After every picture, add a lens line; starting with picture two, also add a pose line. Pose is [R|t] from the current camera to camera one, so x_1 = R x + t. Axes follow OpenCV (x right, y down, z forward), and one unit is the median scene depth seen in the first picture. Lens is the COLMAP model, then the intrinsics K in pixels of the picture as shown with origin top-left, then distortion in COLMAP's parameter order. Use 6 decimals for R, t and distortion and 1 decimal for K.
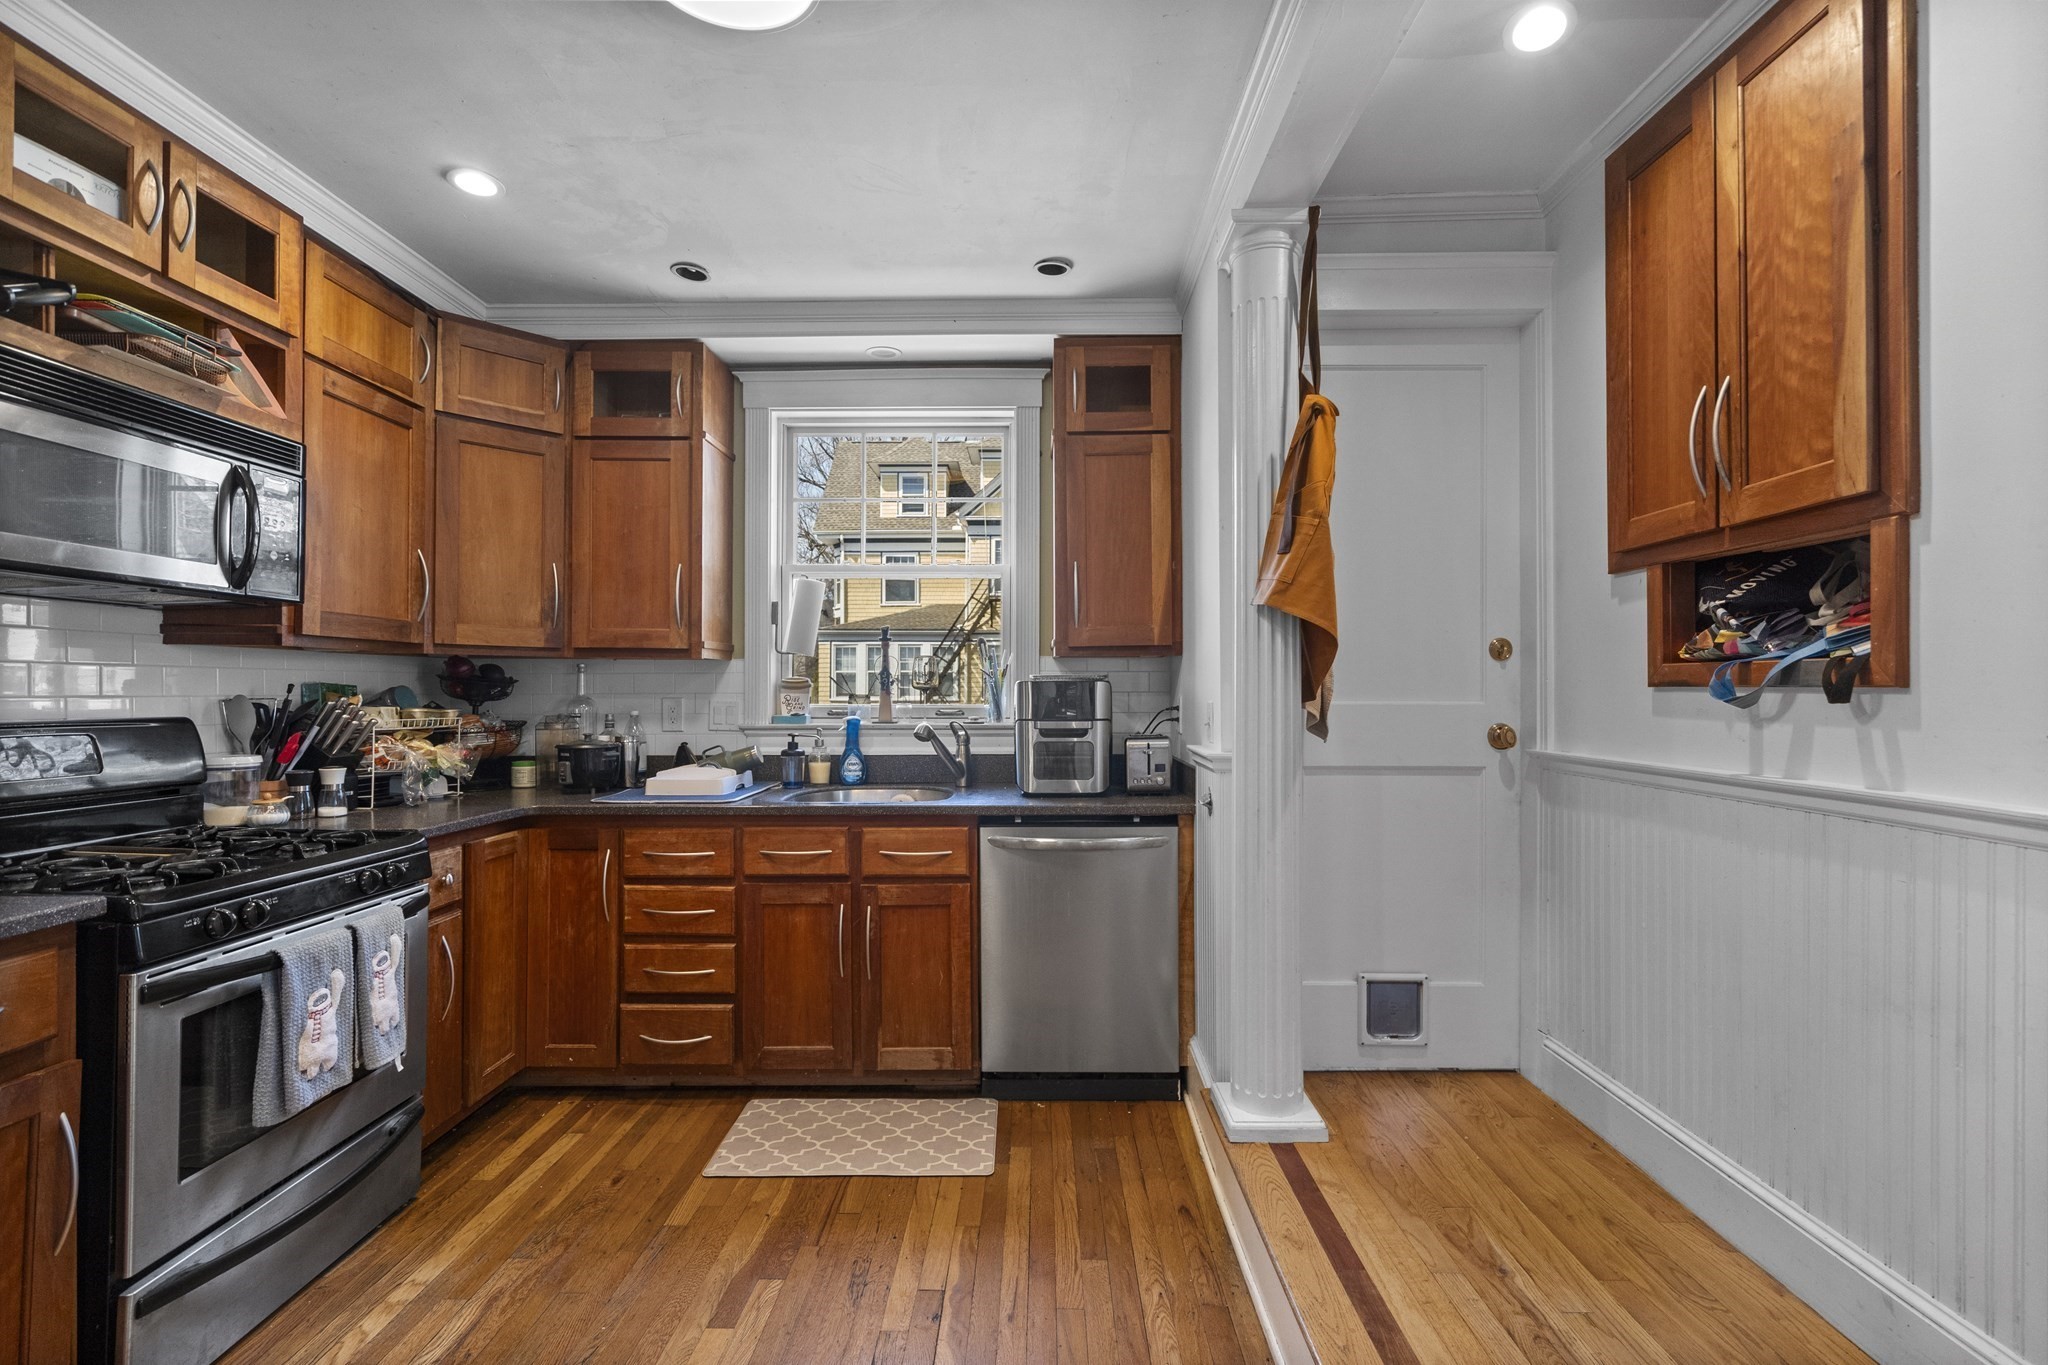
lens RADIAL K [[927.3, 0, 1027.2], [0, 927.3, 687.4], [0, 0, 1]] dist [0.000830, 0.000316]
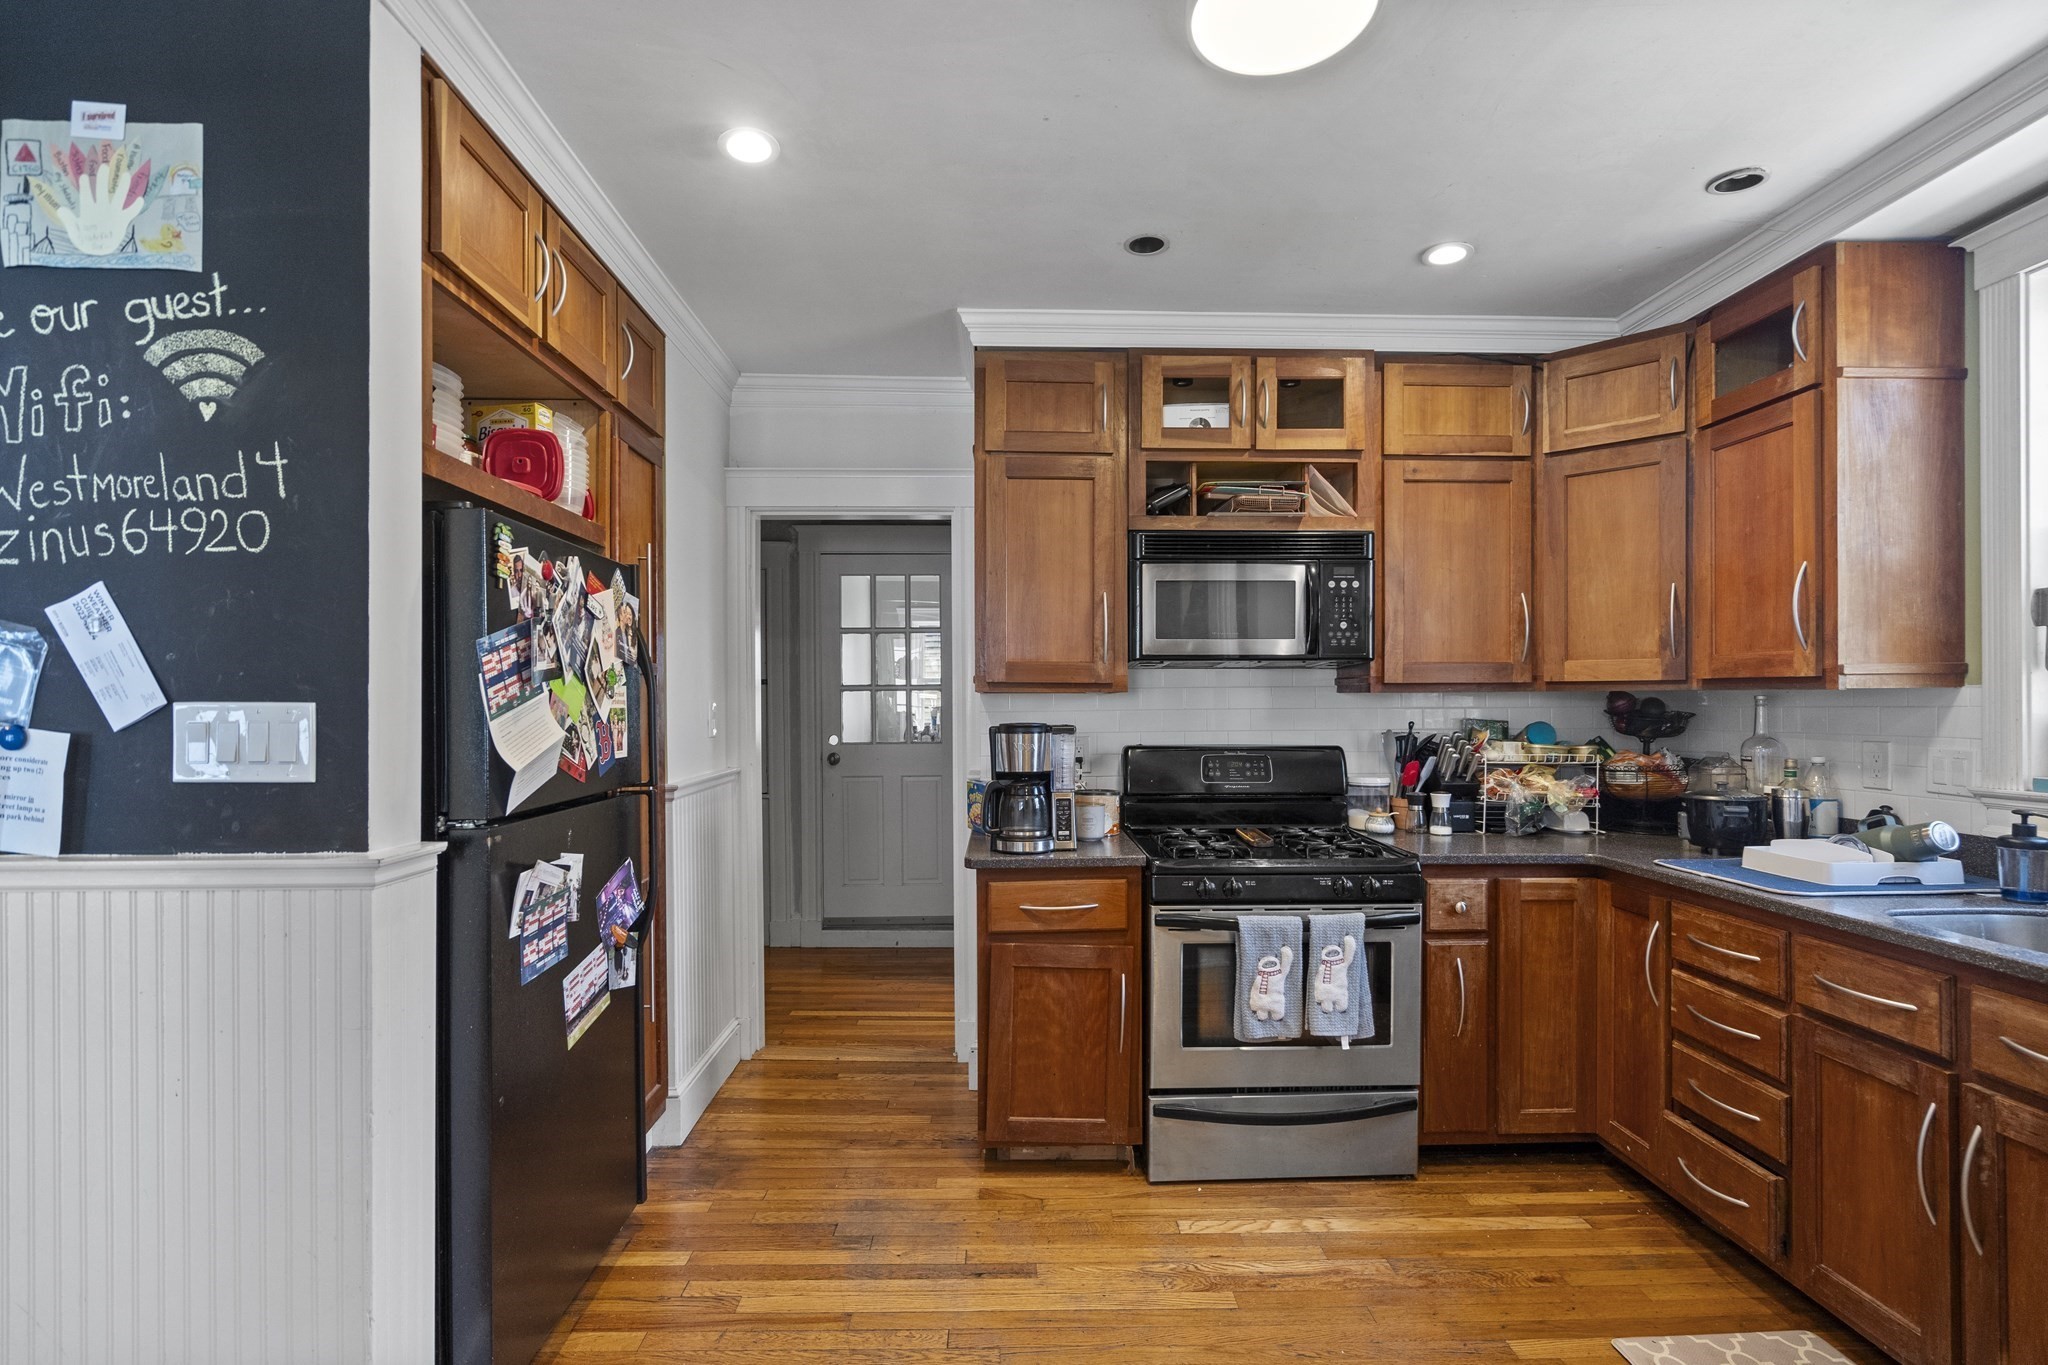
lens RADIAL K [[932.8, 0, 1020.8], [0, 932.8, 703.9], [0, 0, 1]] dist [-0.001125, -0.000309]
pose [[0.038418, -0.000503, -0.999262, 0.409662], [0.008318, 0.999965, -0.000184, -0.030484], [0.999227, -0.008305, 0.038421, 0.425219]]
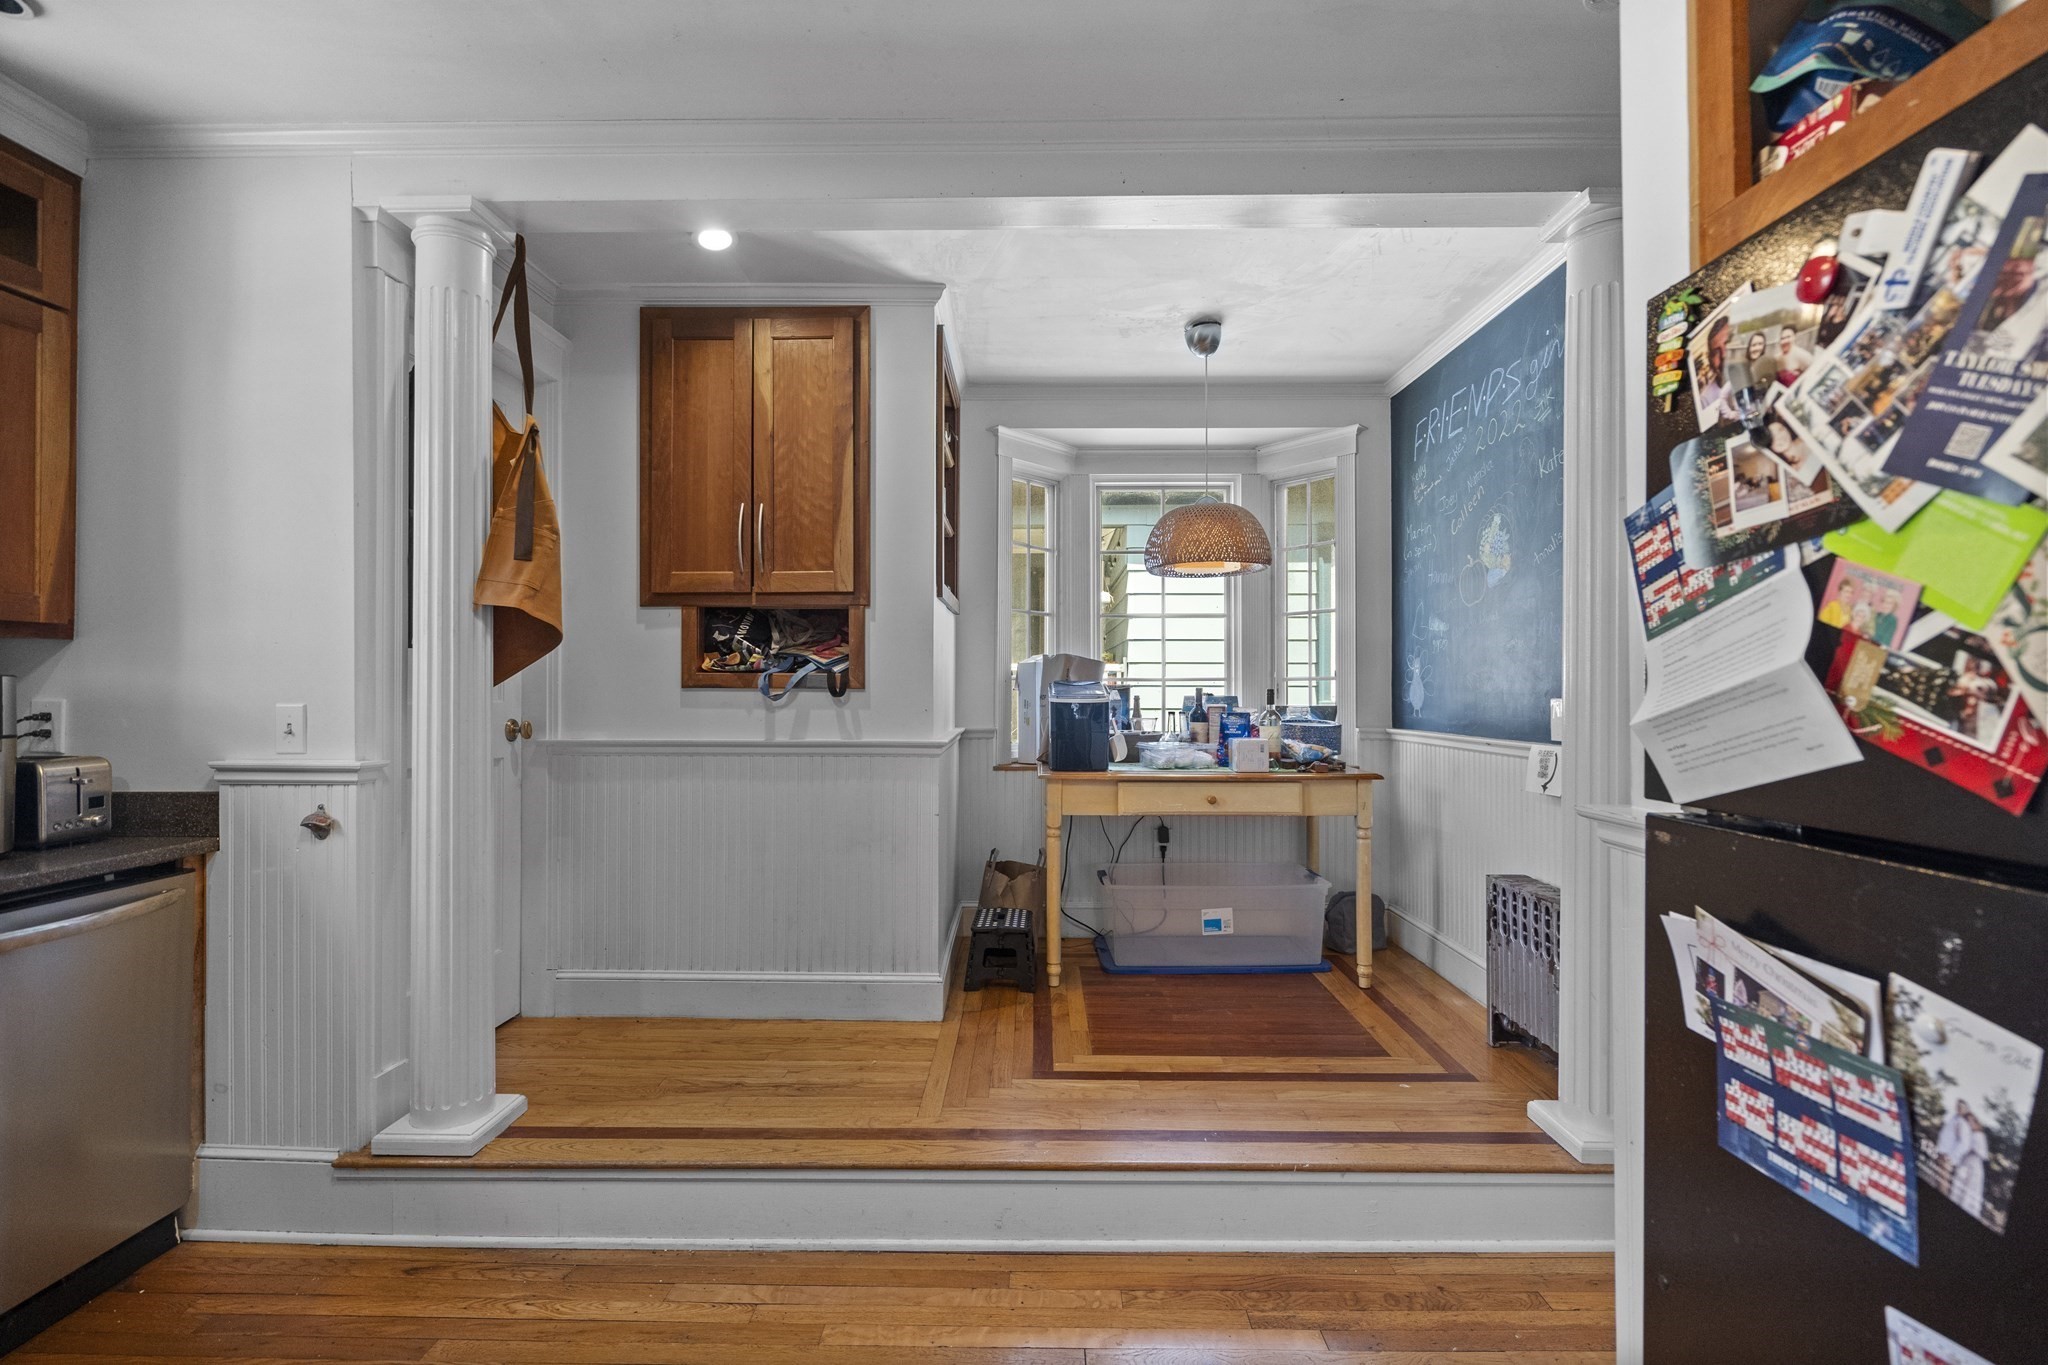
lens RADIAL K [[927.3, 0, 1027.2], [0, 927.3, 687.4], [0, 0, 1]] dist [0.000830, 0.000316]
pose [[0.005126, 0.001437, 0.999986, -0.632487], [-0.002426, 0.999996, -0.001425, -0.000650], [-0.999984, -0.002418, 0.005130, 0.349415]]
